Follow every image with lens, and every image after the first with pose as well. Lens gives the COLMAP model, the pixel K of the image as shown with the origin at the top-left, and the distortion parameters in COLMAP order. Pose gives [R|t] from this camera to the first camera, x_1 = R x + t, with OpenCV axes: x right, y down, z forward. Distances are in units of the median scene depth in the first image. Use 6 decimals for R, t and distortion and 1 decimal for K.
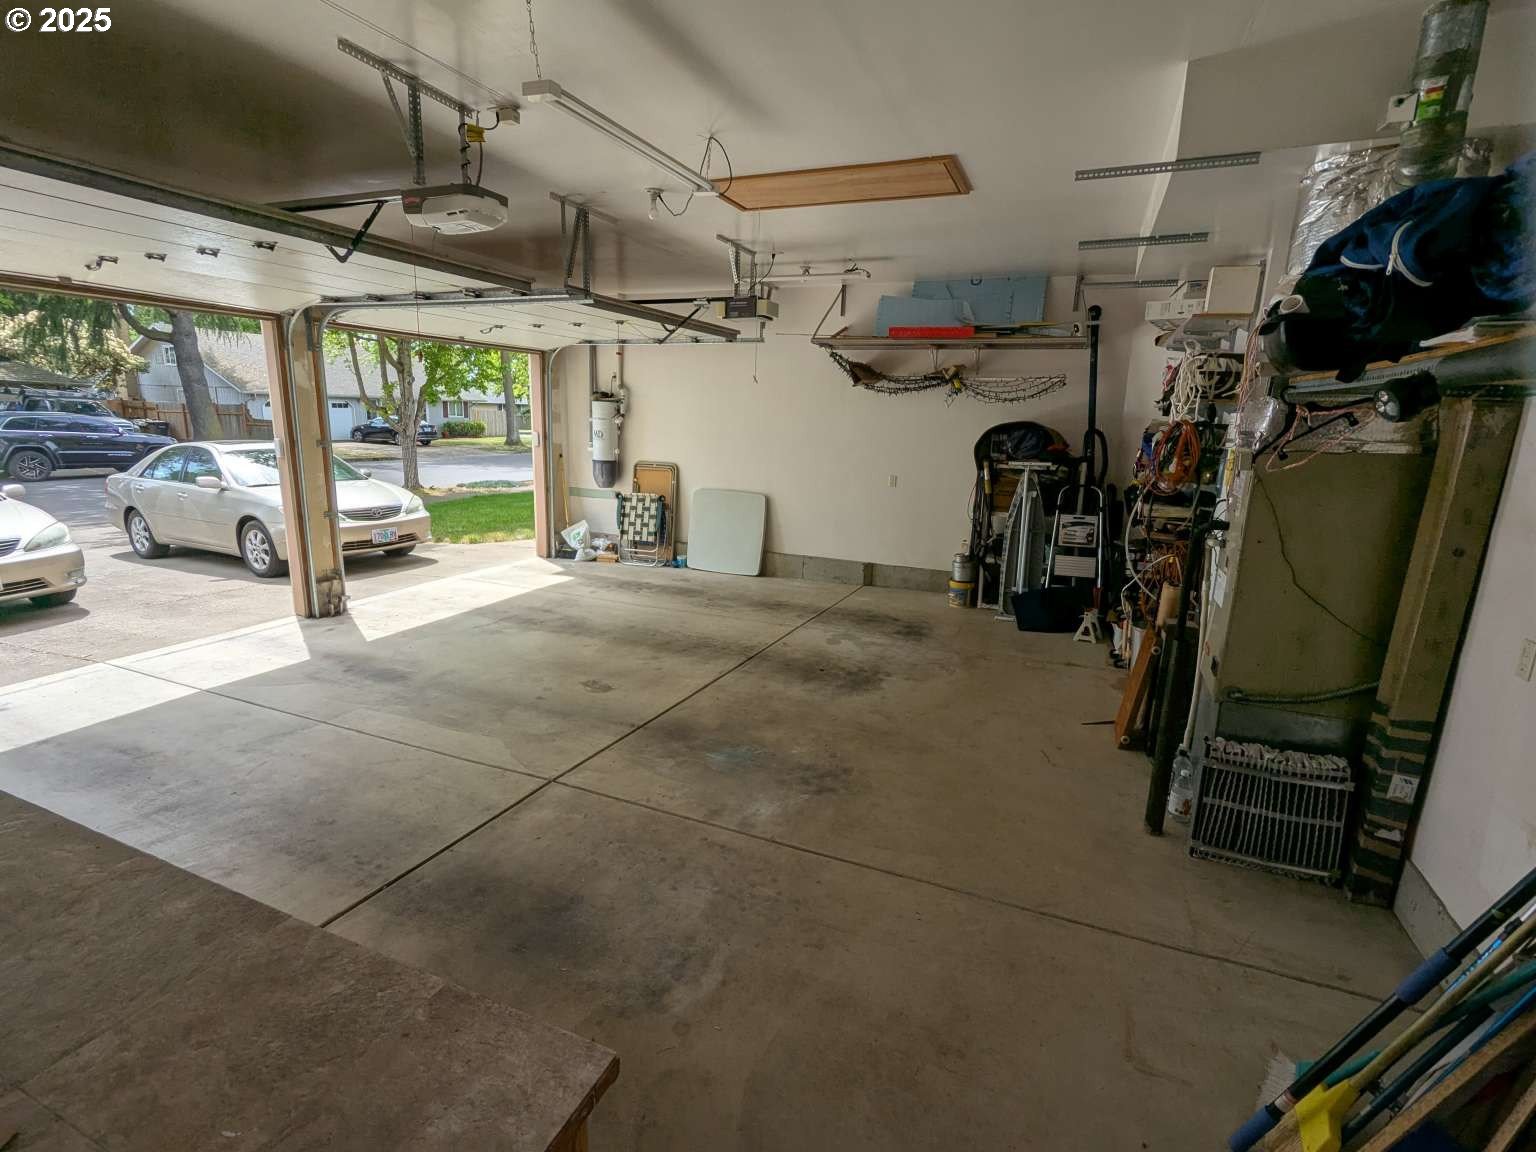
lens RADIAL K [[731.9, 0, 766.0], [0, 731.9, 572.6], [0, 0, 1]] dist [-0.000729, -0.000115]
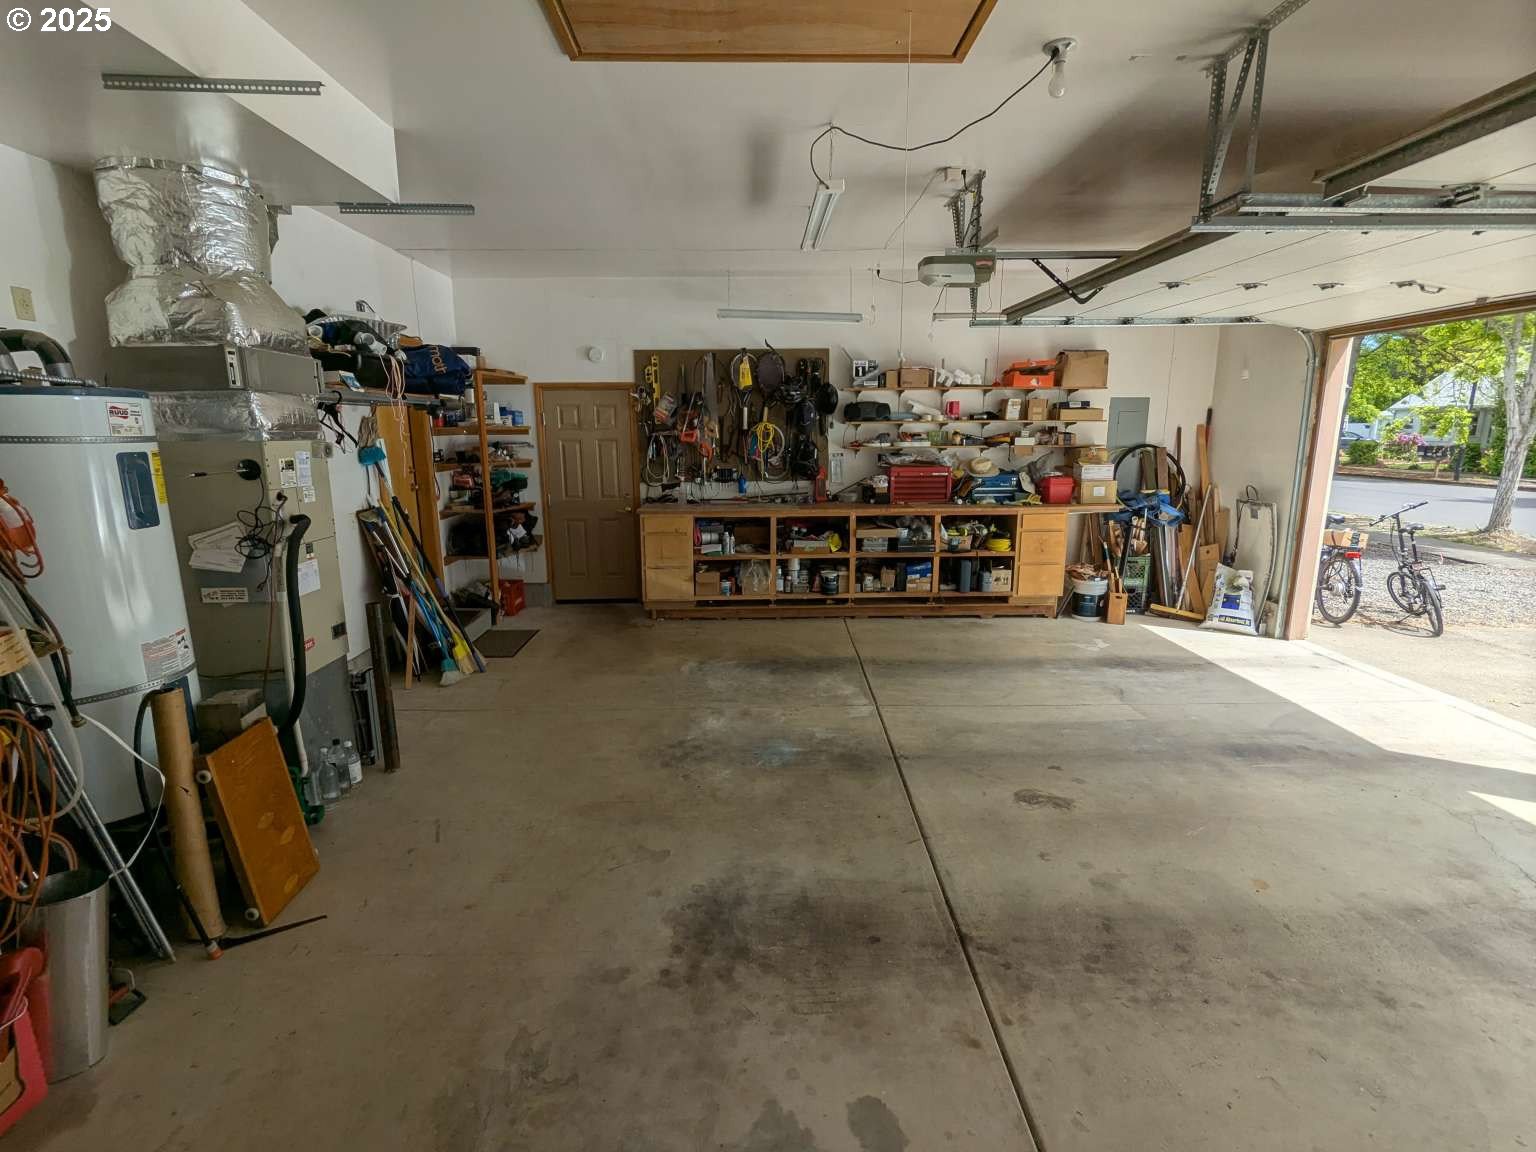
lens RADIAL K [[731.9, 0, 764.4], [0, 731.9, 582.0], [0, 0, 1]] dist [-0.000729, -0.000115]
pose [[-0.908548, 0.063572, -0.412916, 0.320932], [-0.107317, 0.919678, 0.377724, -0.301548], [0.403763, 0.387493, -0.828749, 1.474778]]
